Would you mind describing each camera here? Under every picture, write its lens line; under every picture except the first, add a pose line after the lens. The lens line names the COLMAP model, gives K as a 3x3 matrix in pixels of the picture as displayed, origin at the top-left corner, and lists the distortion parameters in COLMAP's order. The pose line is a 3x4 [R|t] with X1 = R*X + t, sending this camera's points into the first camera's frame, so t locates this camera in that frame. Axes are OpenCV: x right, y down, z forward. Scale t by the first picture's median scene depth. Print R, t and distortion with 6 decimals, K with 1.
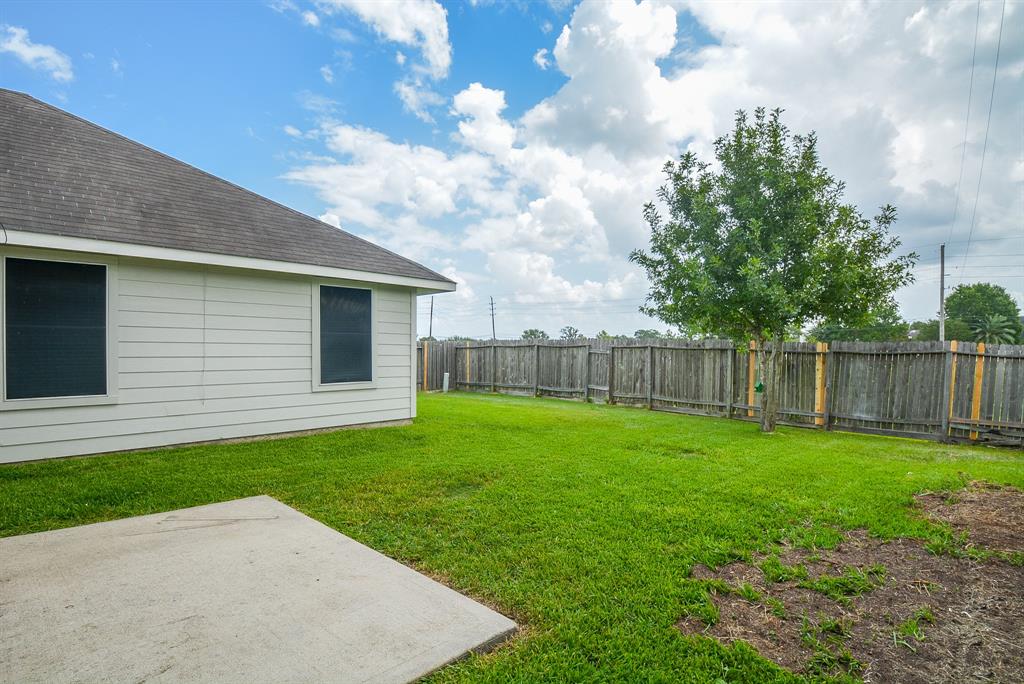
lens RADIAL K [[488.9, 0, 513.5], [0, 488.9, 356.8], [0, 0, 1]] dist [-0.005622, -0.001357]
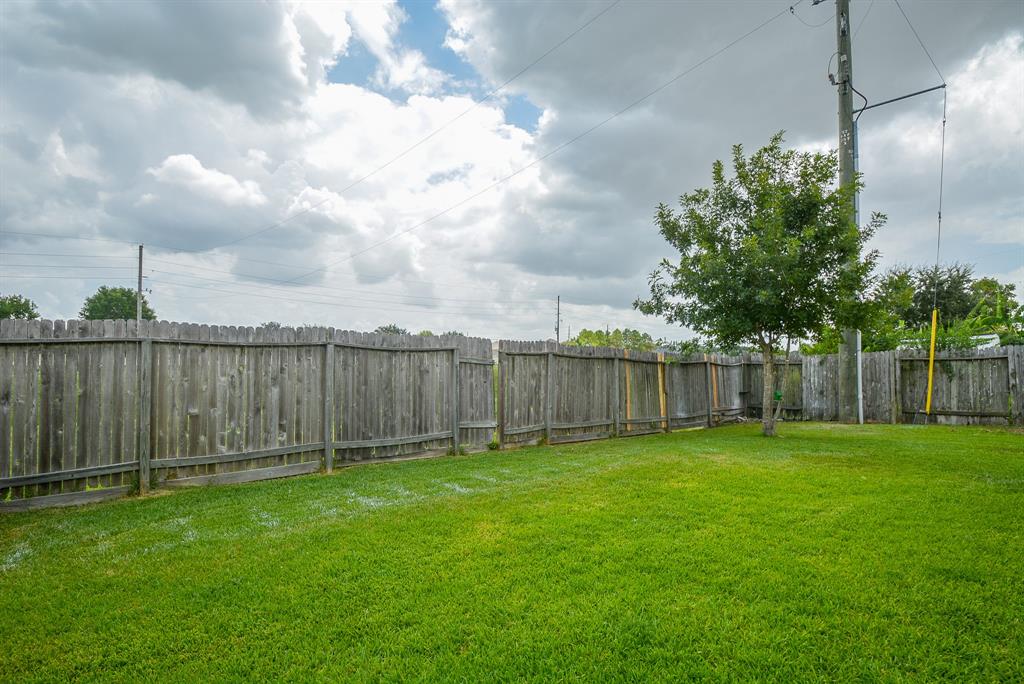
lens RADIAL K [[553.6, 0, 517.3], [0, 553.6, 358.7], [0, 0, 1]] dist [-0.018044, -0.000743]
pose [[0.049812, 0.001763, 0.998757, -0.454431], [0.005085, 0.999985, -0.002019, -0.010936], [-0.998746, 0.005179, 0.049802, 0.908532]]
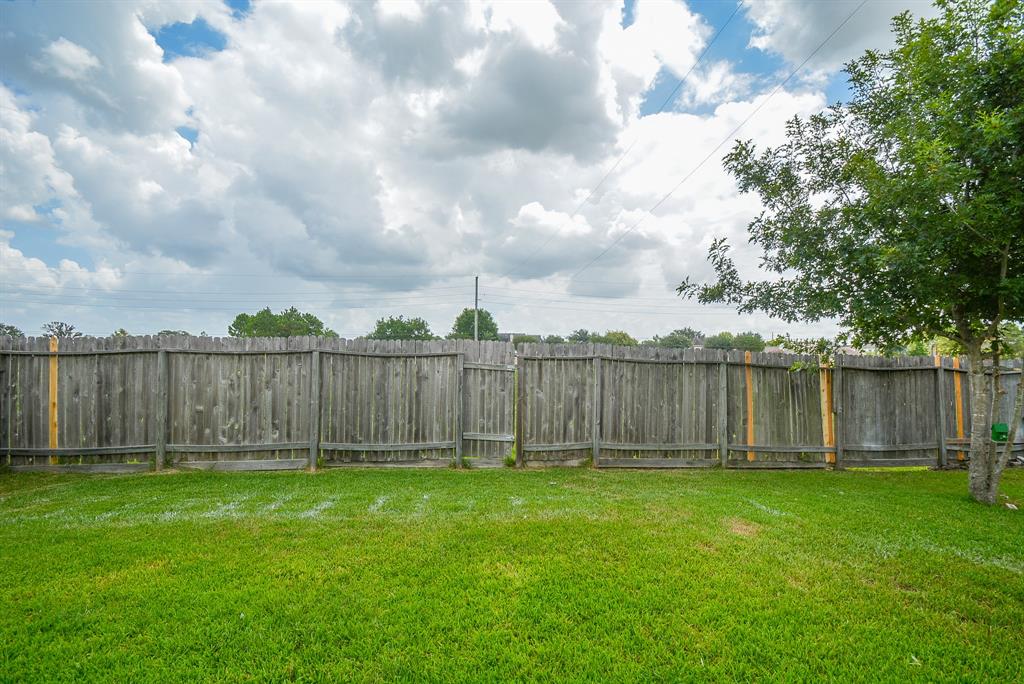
lens RADIAL K [[488.9, 0, 513.5], [0, 488.9, 356.8], [0, 0, 1]] dist [-0.005622, -0.001357]
pose [[0.629231, 0.005322, 0.777200, -0.204427], [0.004235, 0.999938, -0.010276, -0.015045], [-0.777207, 0.009758, 0.629170, 0.646704]]
